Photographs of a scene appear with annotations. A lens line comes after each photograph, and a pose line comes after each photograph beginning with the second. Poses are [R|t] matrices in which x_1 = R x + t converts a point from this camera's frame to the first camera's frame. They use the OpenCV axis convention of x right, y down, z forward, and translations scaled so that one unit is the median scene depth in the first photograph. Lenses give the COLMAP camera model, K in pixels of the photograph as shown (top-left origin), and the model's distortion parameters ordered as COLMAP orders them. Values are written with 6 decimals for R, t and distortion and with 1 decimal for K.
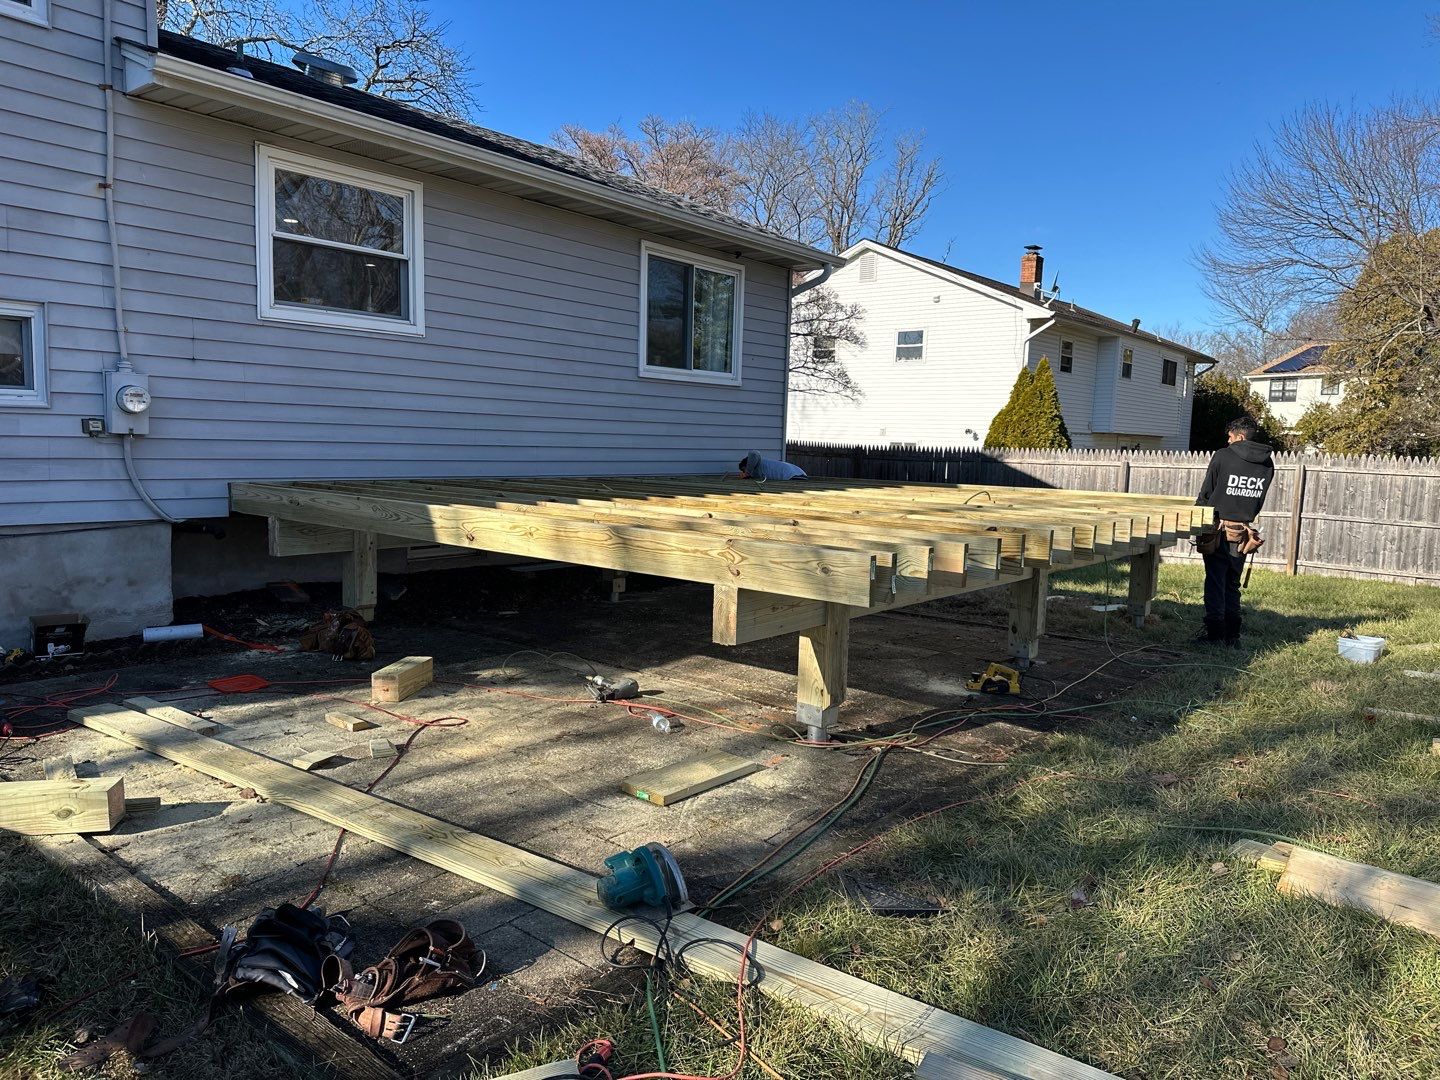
lens RADIAL K [[1000.0, 0, 729.3], [0, 1000.0, 536.7], [0, 0, 1]] dist [0.052834, -0.052513]
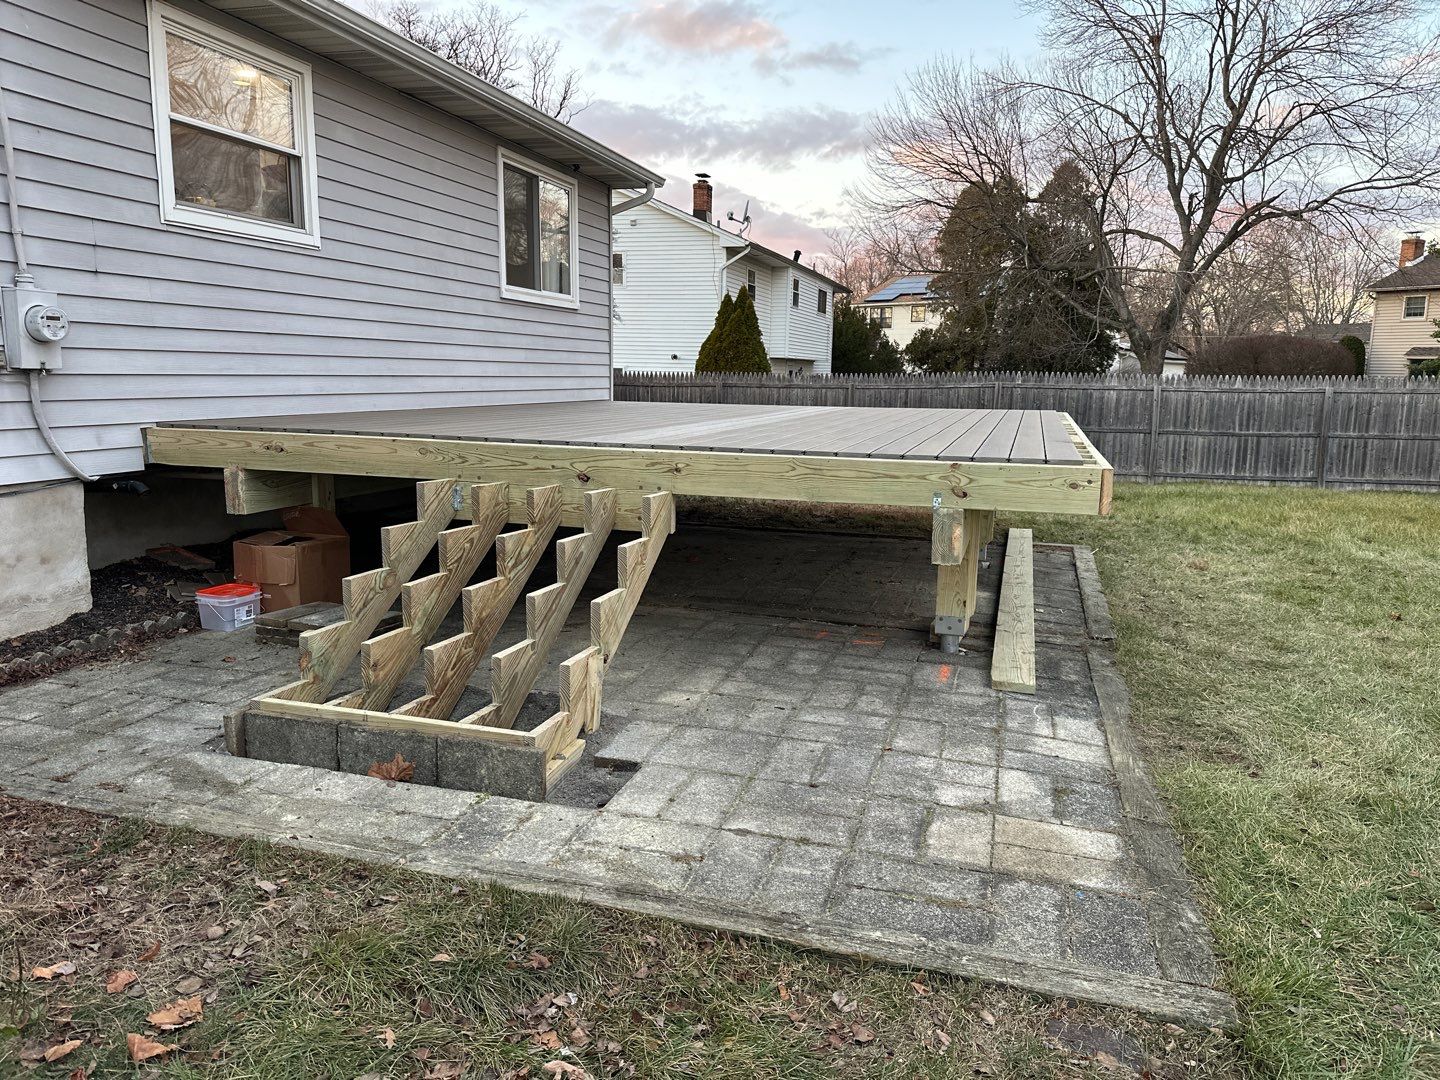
lens RADIAL K [[1000.0, 0, 722.3], [0, 1000.0, 532.2], [0, 0, 1]] dist [0.052834, -0.052513]
pose [[0.928011, -0.074393, 0.365048, -0.323426], [0.048969, 0.995716, 0.078430, -0.010012], [-0.369319, -0.054908, 0.927679, 0.065941]]
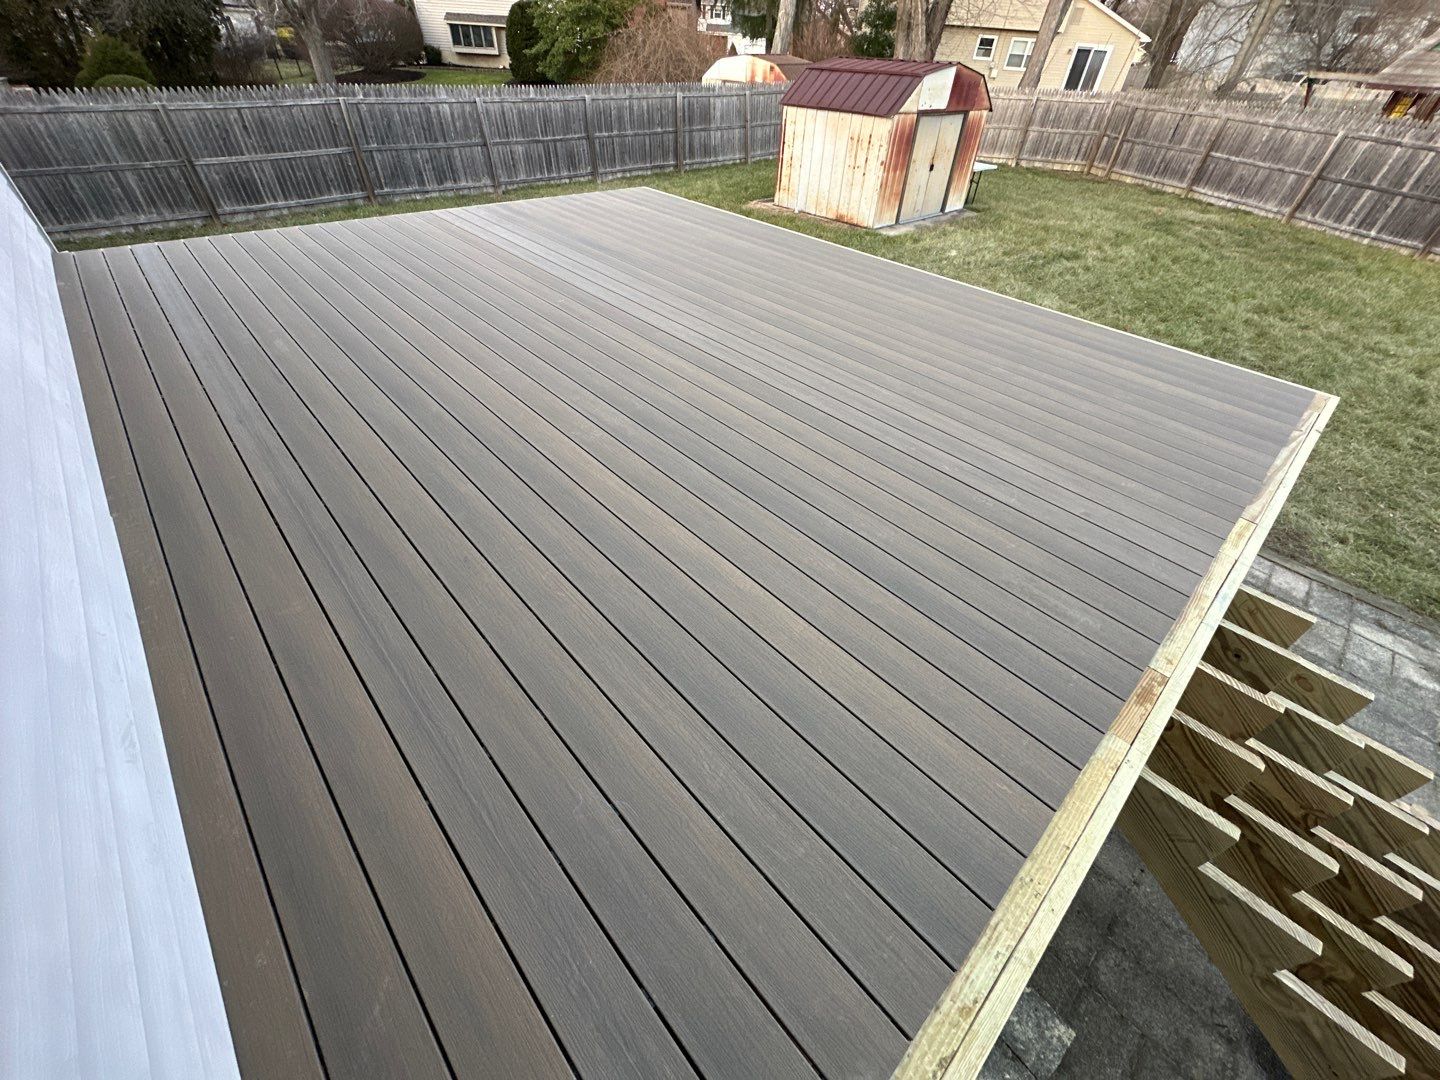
lens RADIAL K [[574.5, 0, 725.4], [0, 574.5, 538.6], [0, 0, 1]] dist [0.000174, -0.000116]
pose [[0.150127, -0.664824, 0.731759, -0.368465], [0.054832, 0.744607, 0.665247, -0.209580], [-0.987145, -0.059747, 0.148239, 0.841264]]
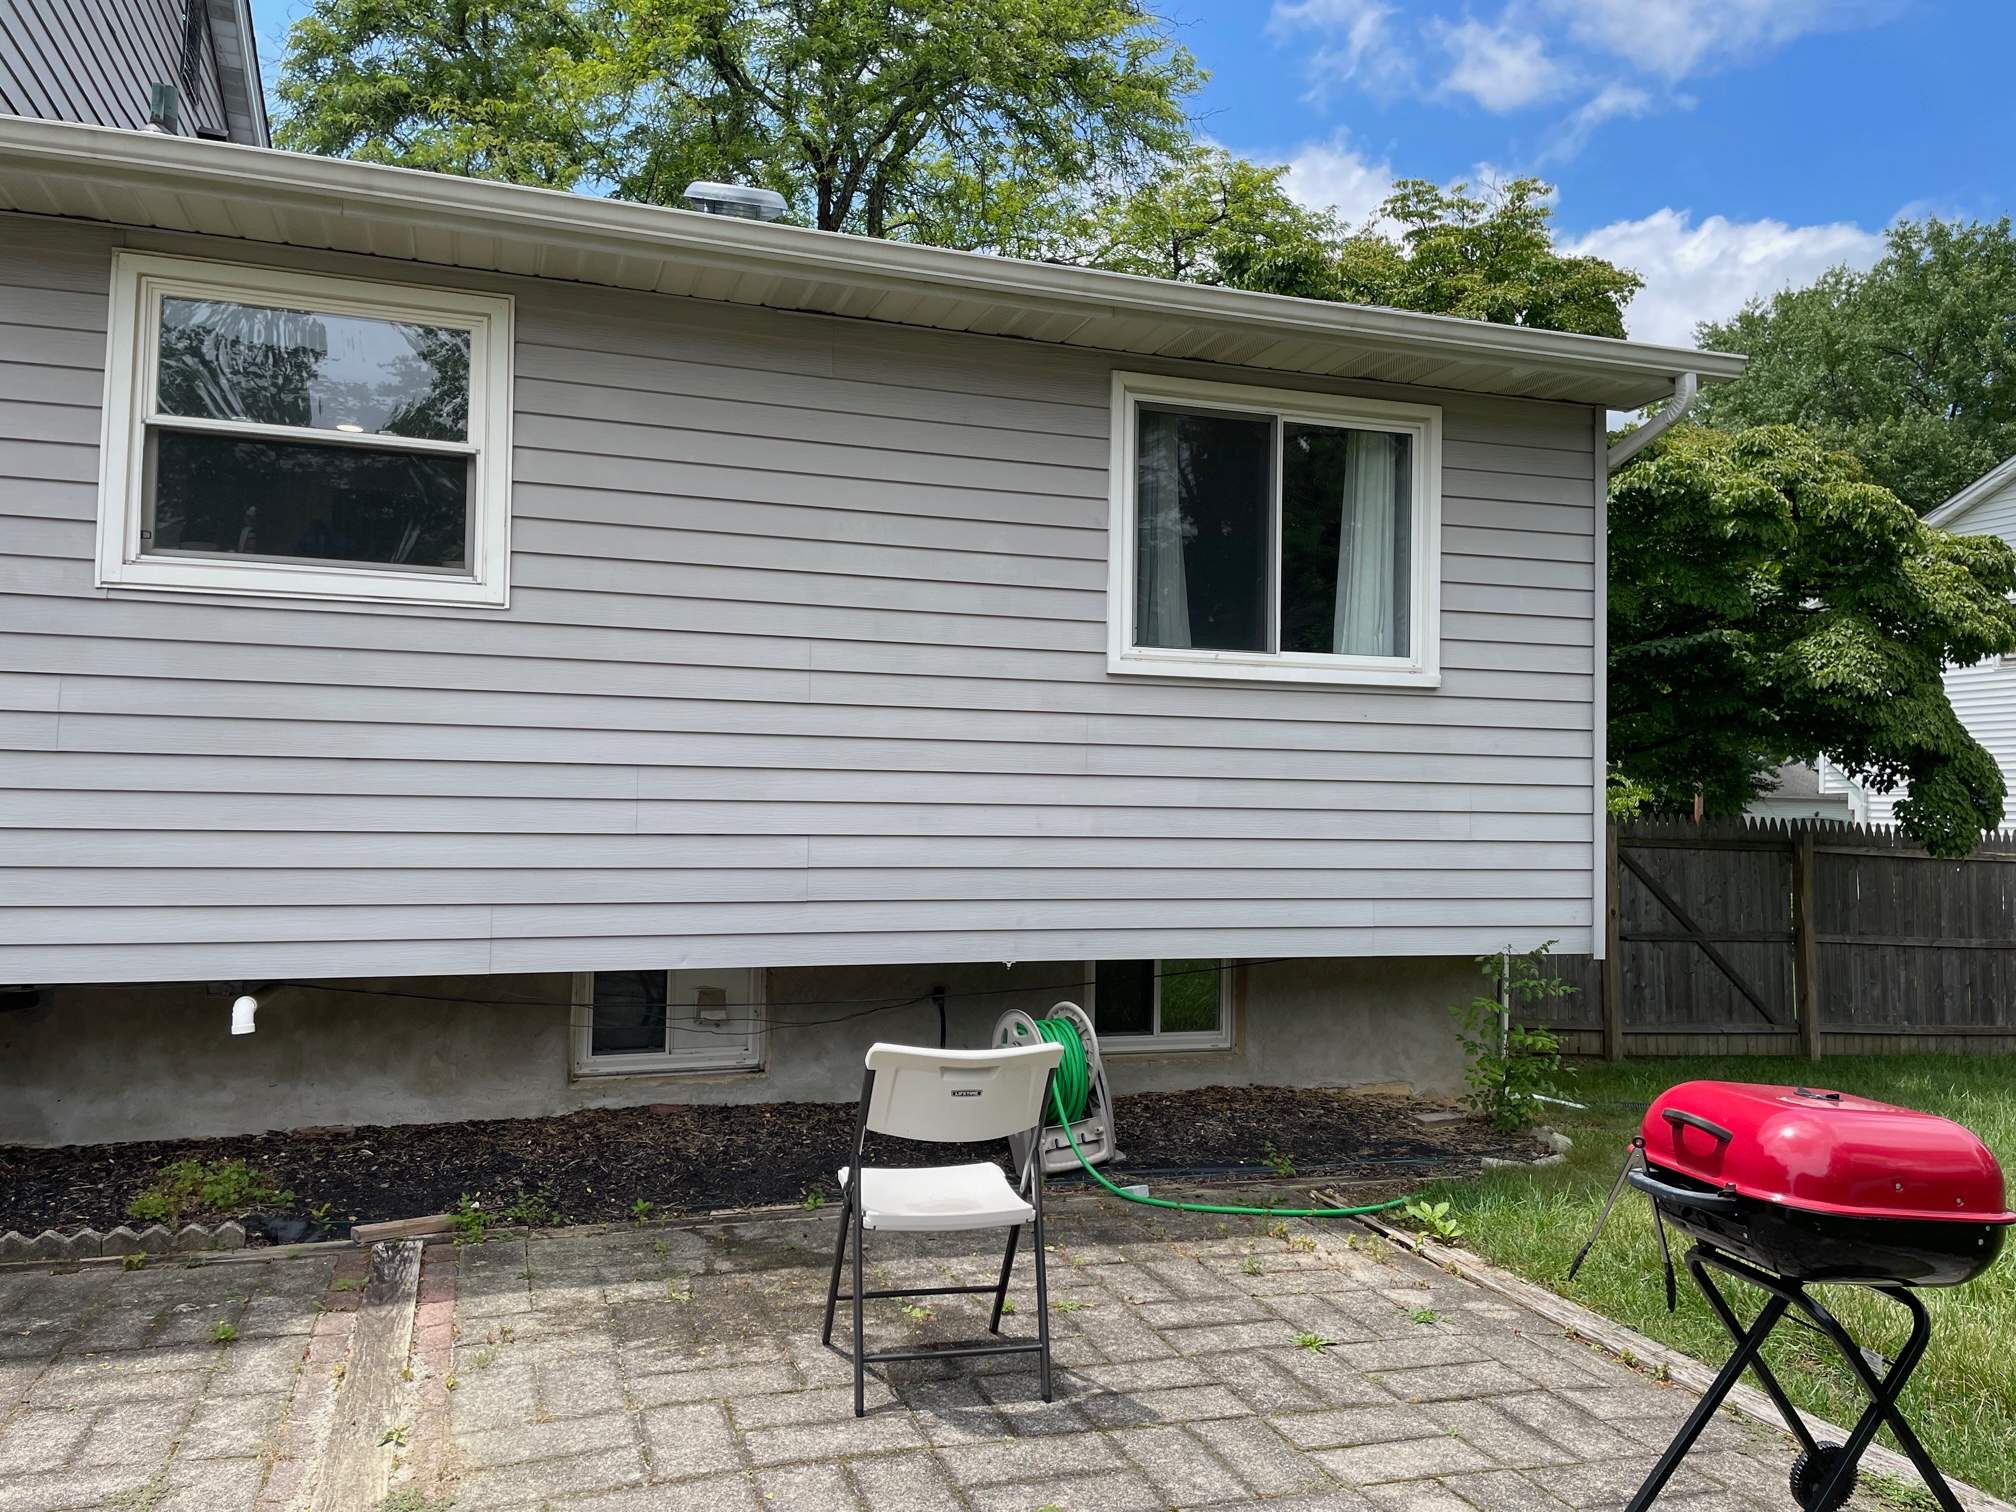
lens RADIAL K [[1497.2, 0, 991.9], [0, 1497.2, 738.6], [0, 0, 1]] dist [0.057910, 0.001137]
pose [[0.842032, -0.034388, -0.538330, 0.274638], [-0.045467, 0.989890, -0.134350, -0.053805], [0.537507, 0.137604, 0.831956, 0.551621]]
